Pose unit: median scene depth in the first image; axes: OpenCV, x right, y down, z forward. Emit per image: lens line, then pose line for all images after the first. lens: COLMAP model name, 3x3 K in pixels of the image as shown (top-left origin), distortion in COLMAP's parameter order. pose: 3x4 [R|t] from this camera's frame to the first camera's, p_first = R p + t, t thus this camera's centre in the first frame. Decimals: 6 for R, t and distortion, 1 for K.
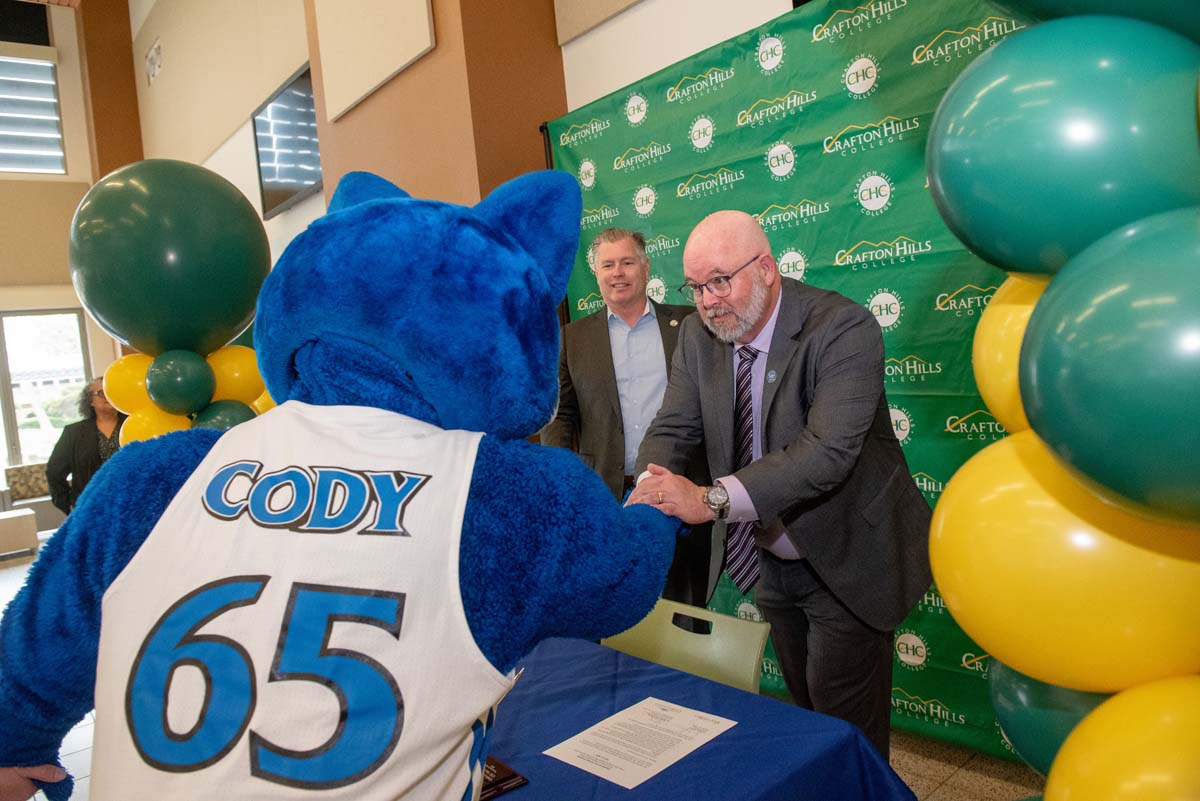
lens RADIAL K [[819.3, 0, 597.2], [0, 819.3, 393.2], [0, 0, 1]] dist [-0.060927, 0.003316]
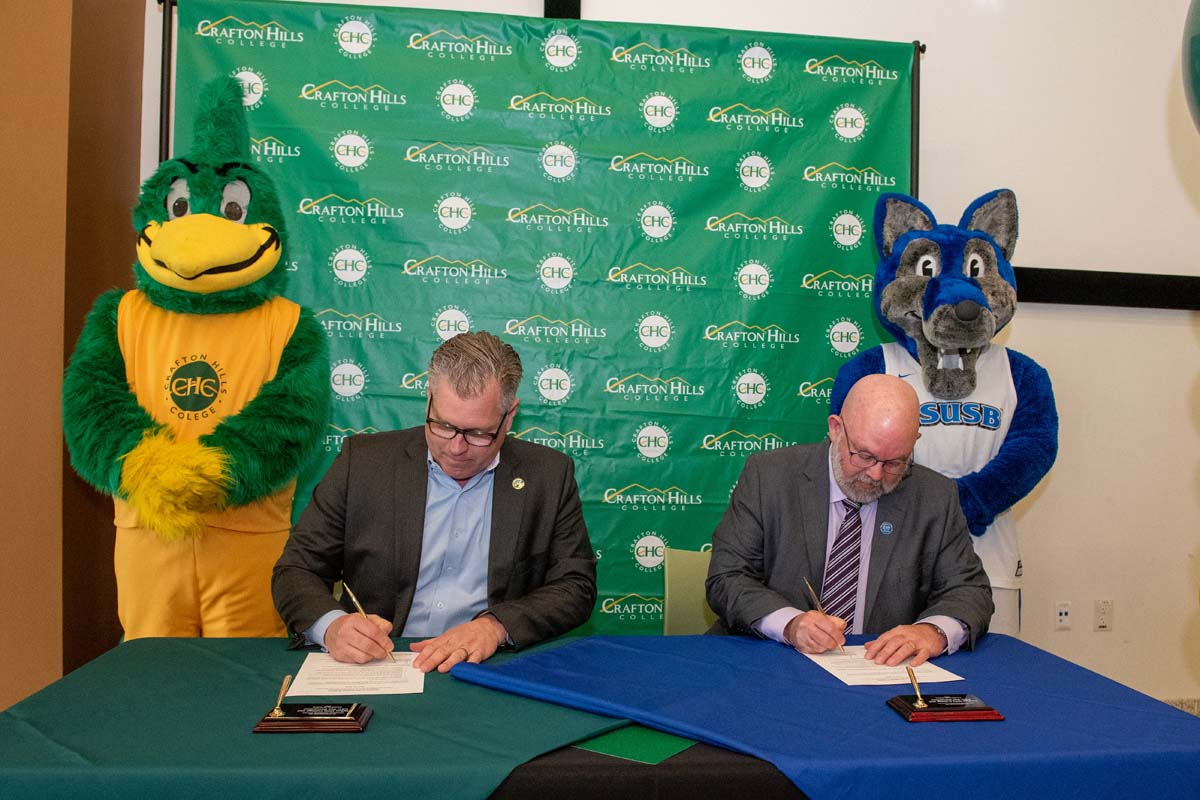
lens RADIAL K [[916.2, 0, 603.9], [0, 916.2, 429.1], [0, 0, 1]] dist [-0.052546, -0.001926]
pose [[0.556095, 0.108809, 0.823965, -0.643960], [-0.041929, 0.993804, -0.102938, 0.147431], [-0.830060, 0.022695, 0.557212, 0.390427]]
